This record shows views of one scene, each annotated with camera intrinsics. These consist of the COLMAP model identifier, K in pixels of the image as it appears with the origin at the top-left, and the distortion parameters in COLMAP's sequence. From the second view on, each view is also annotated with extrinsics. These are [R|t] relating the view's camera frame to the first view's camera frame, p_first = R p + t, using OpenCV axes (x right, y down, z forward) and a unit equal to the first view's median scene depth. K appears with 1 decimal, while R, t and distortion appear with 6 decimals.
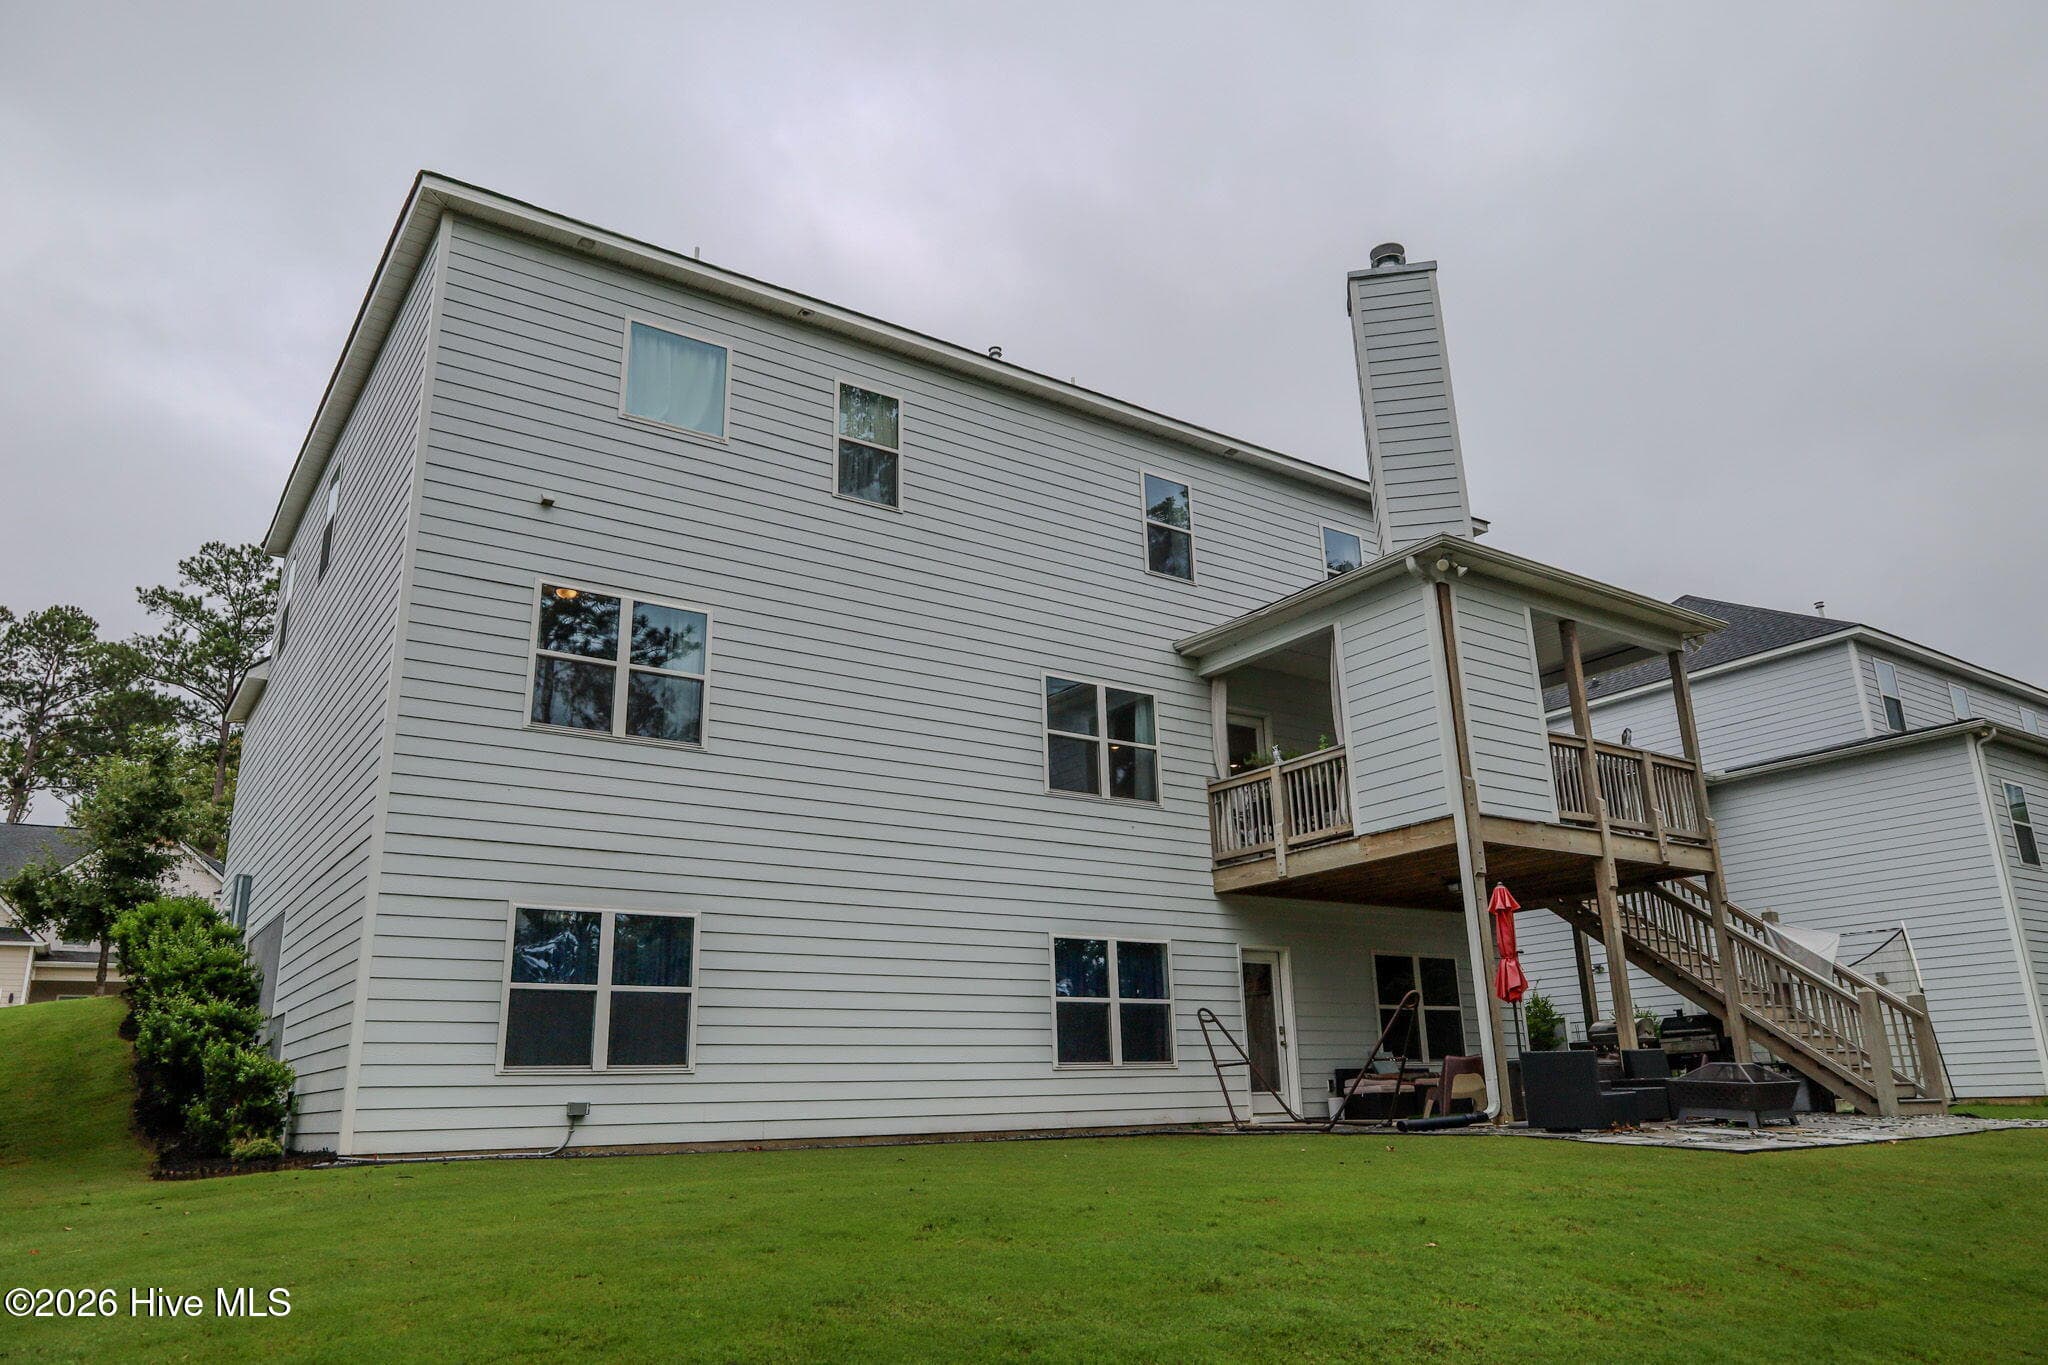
lens RADIAL K [[1390.1, 0, 1017.1], [0, 1390.1, 673.8], [0, 0, 1]] dist [-0.007300, 0.001963]
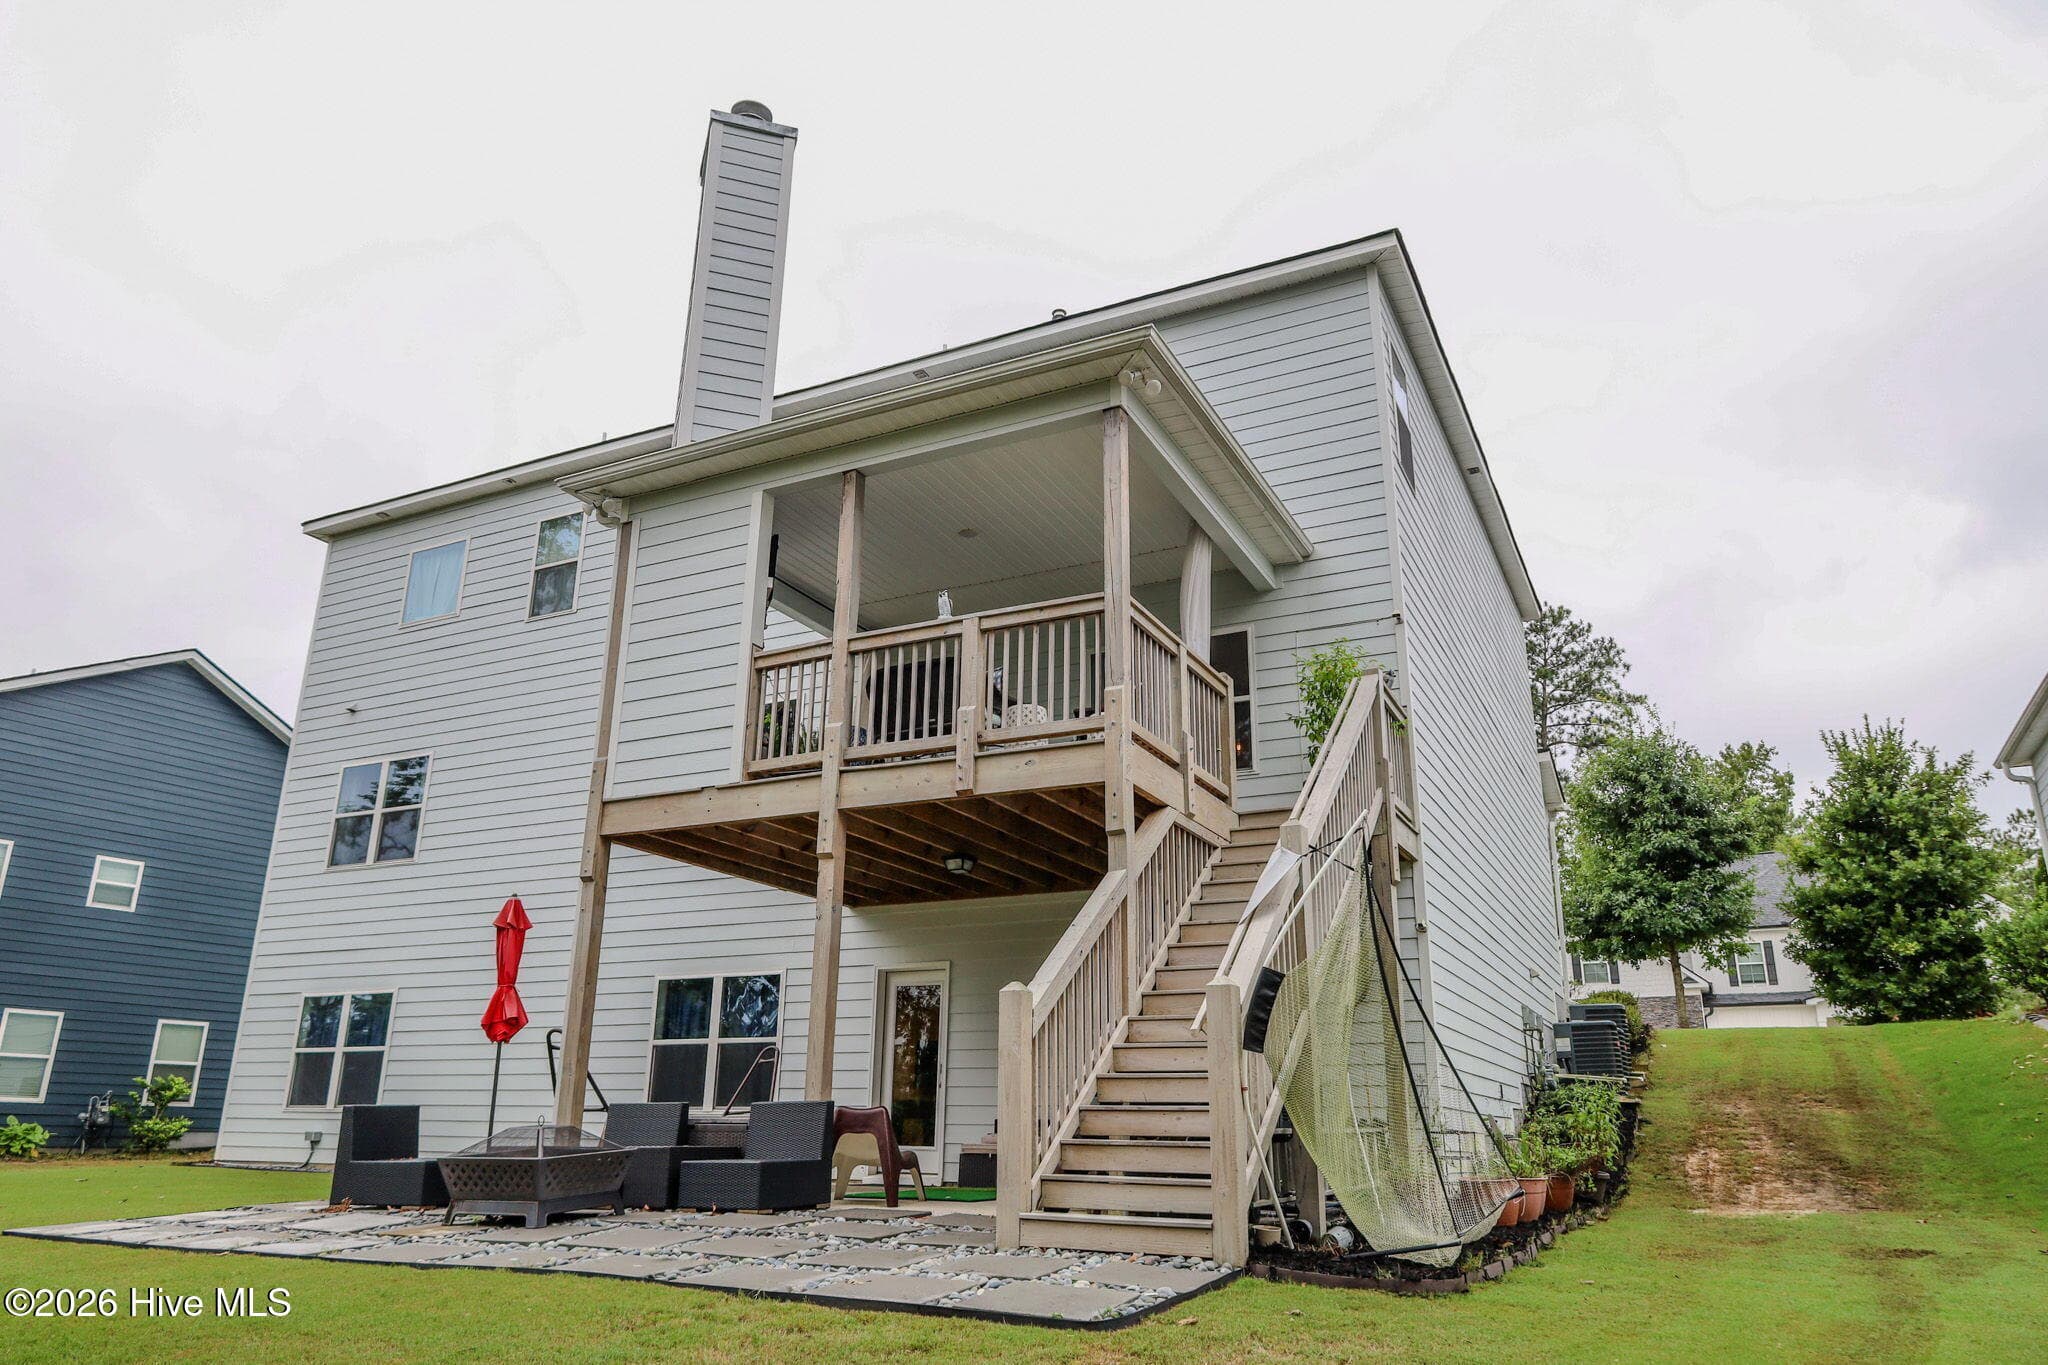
lens RADIAL K [[1390.1, 0, 1045.5], [0, 1390.1, 702.4], [0, 0, 1]] dist [-0.007300, 0.001963]
pose [[0.488679, -0.235007, -0.840217, 1.034998], [0.232762, 0.963252, -0.134043, 0.193629], [0.840842, -0.130067, 0.525422, 0.729227]]
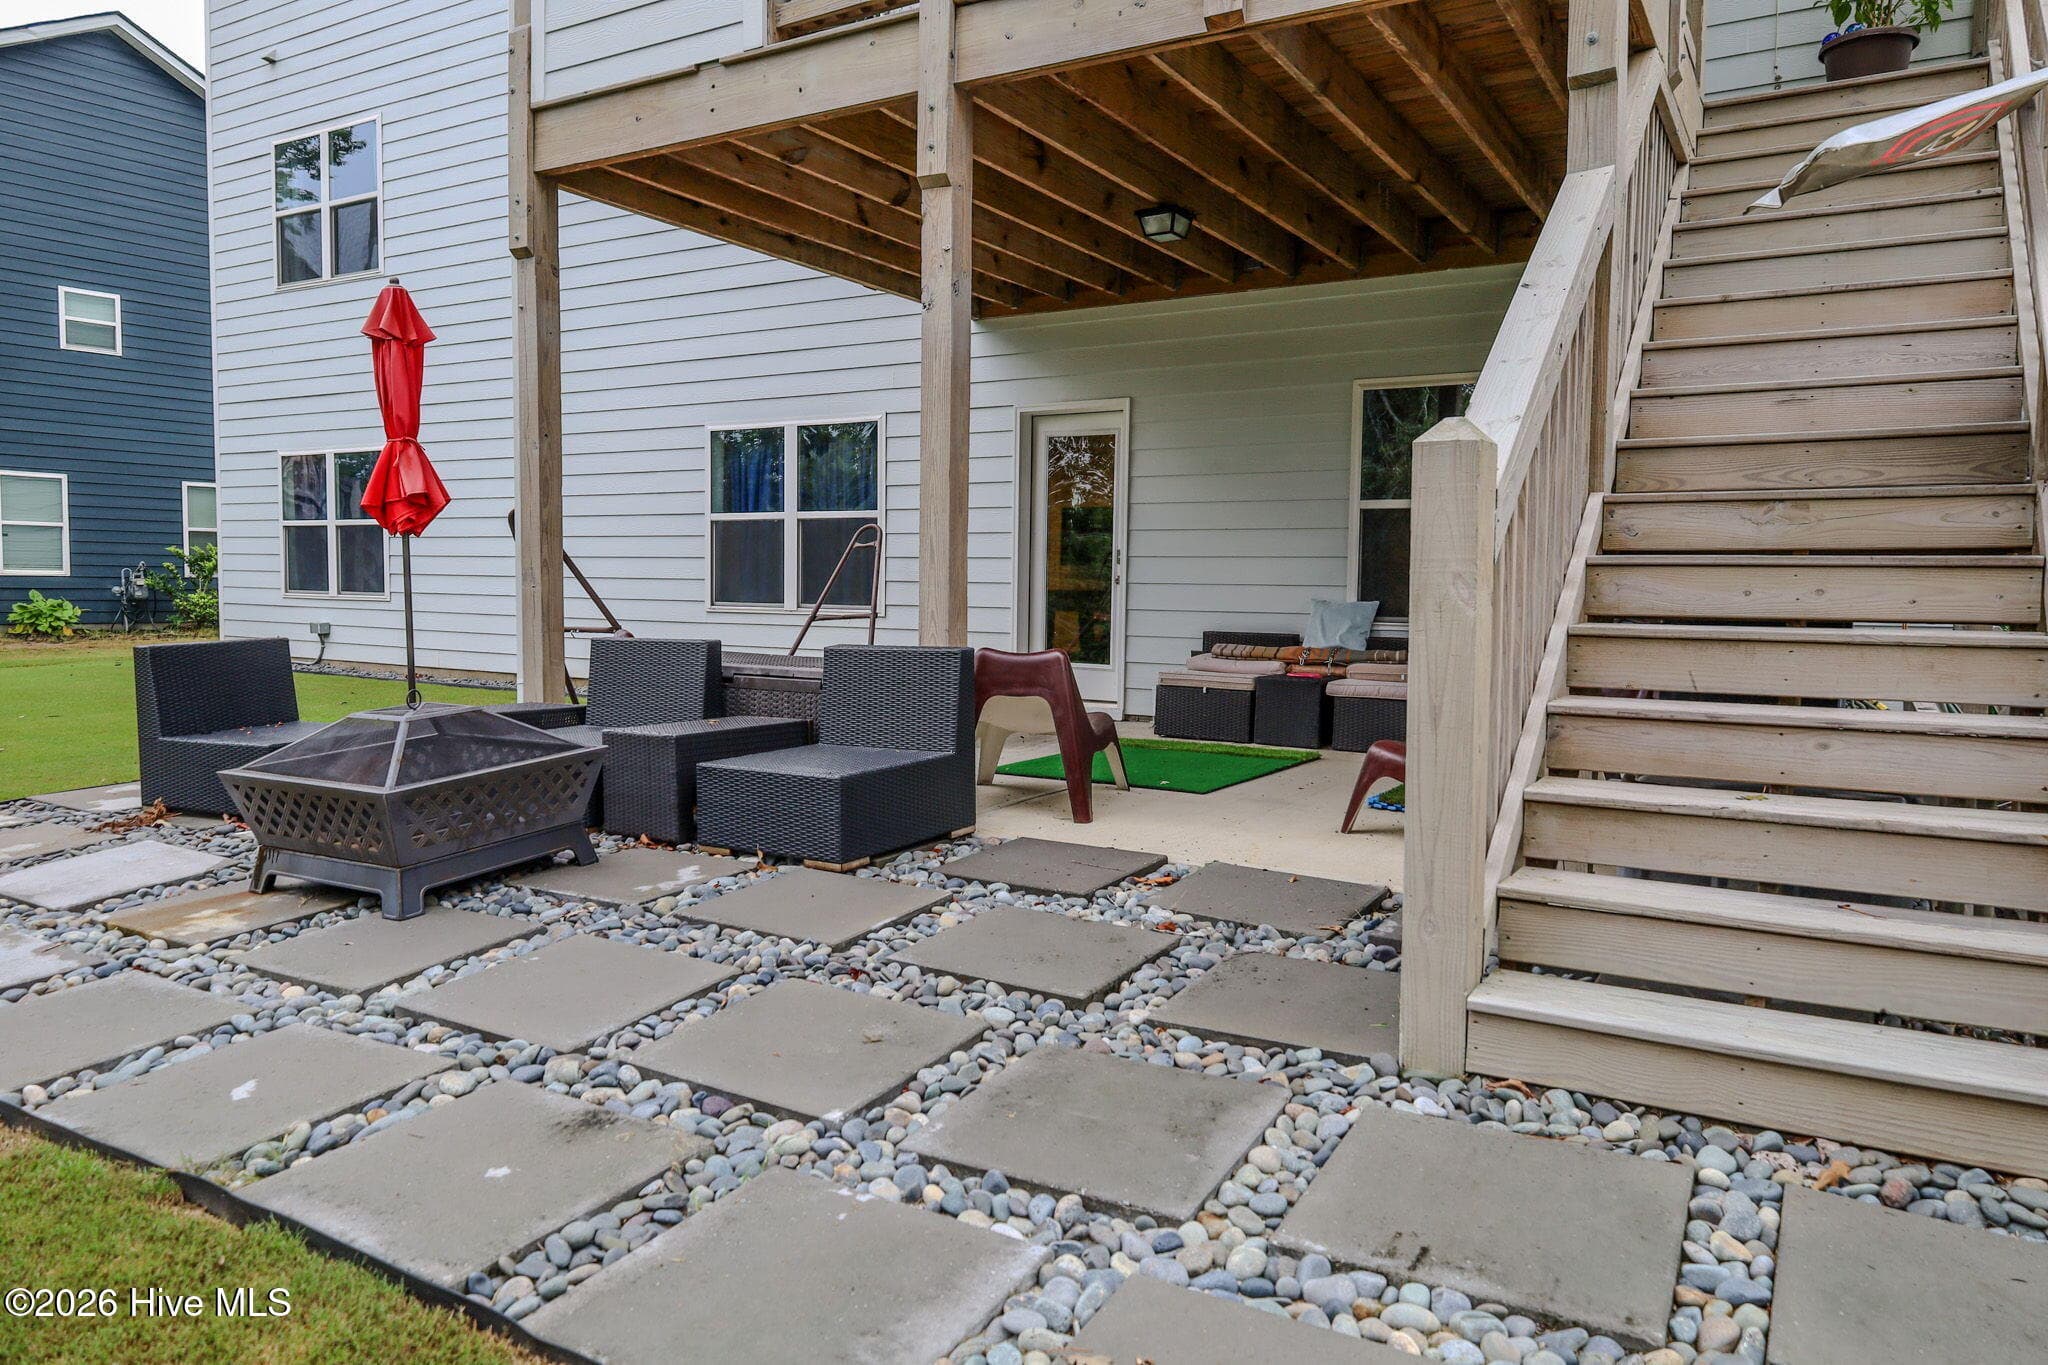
lens RADIAL K [[1390.1, 0, 1044.0], [0, 1390.1, 693.9], [0, 0, 1]] dist [-0.007300, 0.001963]
pose [[0.417499, 0.100968, -0.903050, 0.745577], [0.241723, 0.945658, 0.217486, 0.201465], [0.875936, -0.309089, 0.370405, 0.836842]]
